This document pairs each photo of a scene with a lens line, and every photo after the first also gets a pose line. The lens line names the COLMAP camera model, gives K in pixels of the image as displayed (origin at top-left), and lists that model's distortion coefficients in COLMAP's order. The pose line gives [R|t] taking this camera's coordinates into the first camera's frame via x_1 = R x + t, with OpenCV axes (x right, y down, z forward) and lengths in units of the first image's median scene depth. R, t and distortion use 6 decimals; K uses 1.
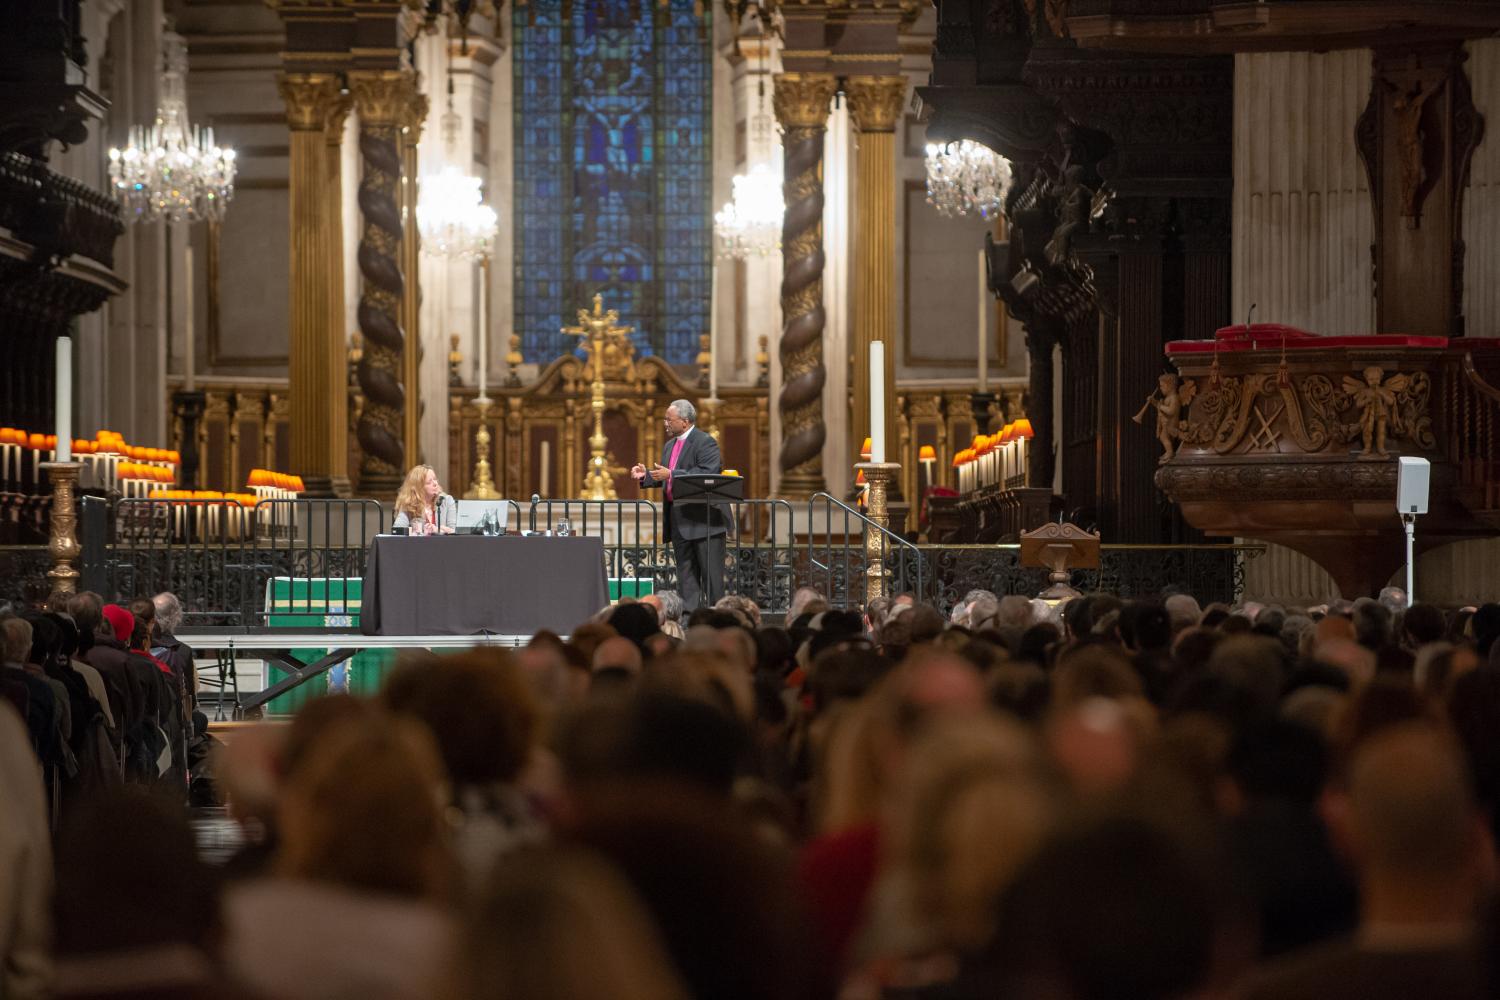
lens RADIAL K [[7864.6, 0, 748.9], [0, 7864.6, 536.1], [0, 0, 1]] dist [1.937500, 13.378527]
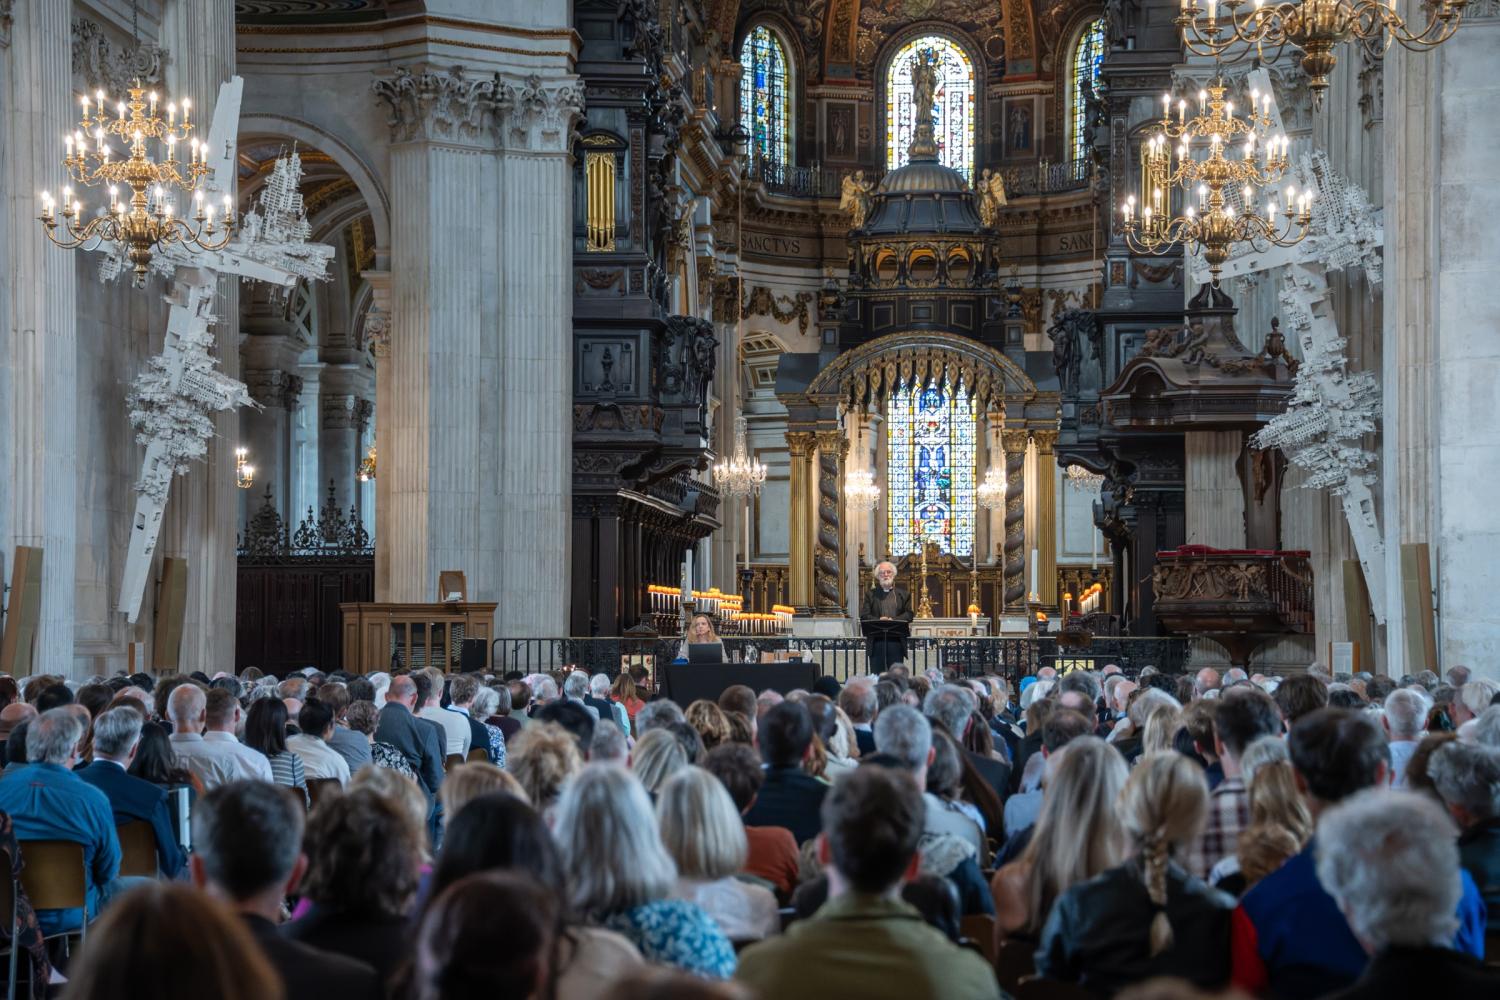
lens RADIAL K [[3905.5, 0, 750.0], [0, 3905.5, 500.0], [0, 0, 1]] dist [0.848981, 0.061842]
pose [[0.997667, -0.003929, -0.068156, 0.007785], [0.001643, 0.999435, -0.033558, -0.000312], [0.068249, 0.033368, 0.997110, -0.127932]]
